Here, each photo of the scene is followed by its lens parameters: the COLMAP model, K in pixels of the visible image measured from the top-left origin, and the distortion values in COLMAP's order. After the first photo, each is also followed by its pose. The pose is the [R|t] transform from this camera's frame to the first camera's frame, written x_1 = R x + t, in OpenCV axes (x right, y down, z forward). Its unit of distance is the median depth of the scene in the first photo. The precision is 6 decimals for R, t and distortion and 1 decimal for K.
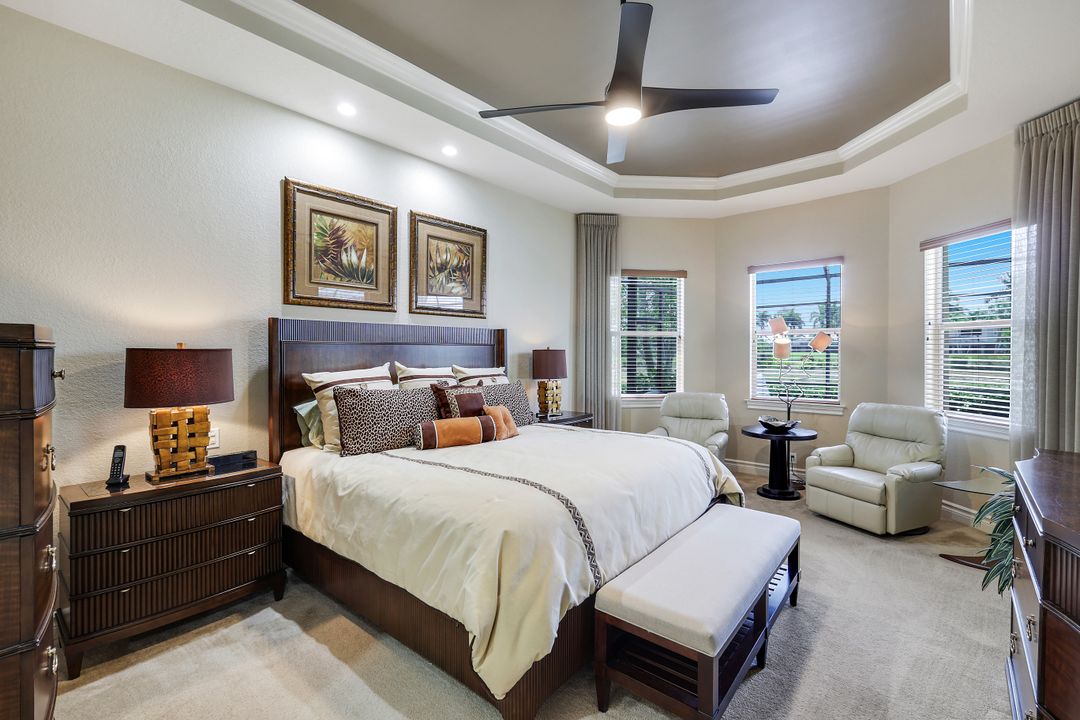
lens RADIAL K [[477.3, 0, 541.5], [0, 477.3, 357.9], [0, 0, 1]] dist [0.000908, 0.000057]
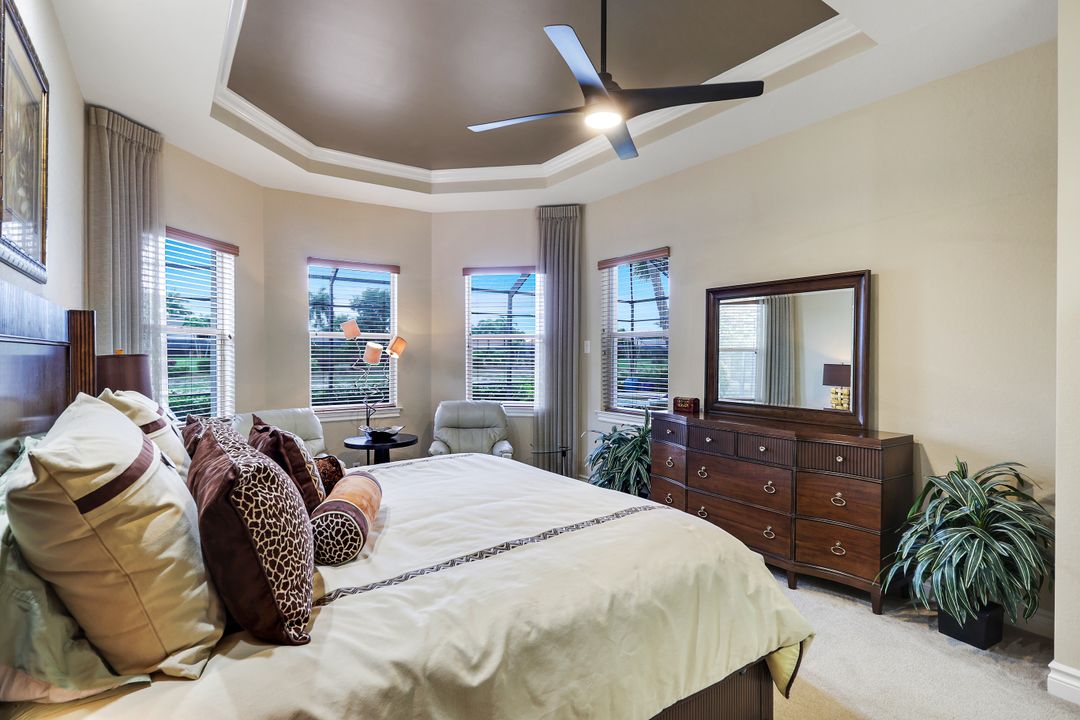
lens RADIAL K [[536.1, 0, 541.4], [0, 536.1, 357.5], [0, 0, 1]] dist [-0.003616, -0.000235]
pose [[0.237029, -0.005343, 0.971488, -0.506128], [0.014077, 0.999899, 0.002064, -0.009190], [-0.971401, 0.013186, 0.237080, 0.466208]]
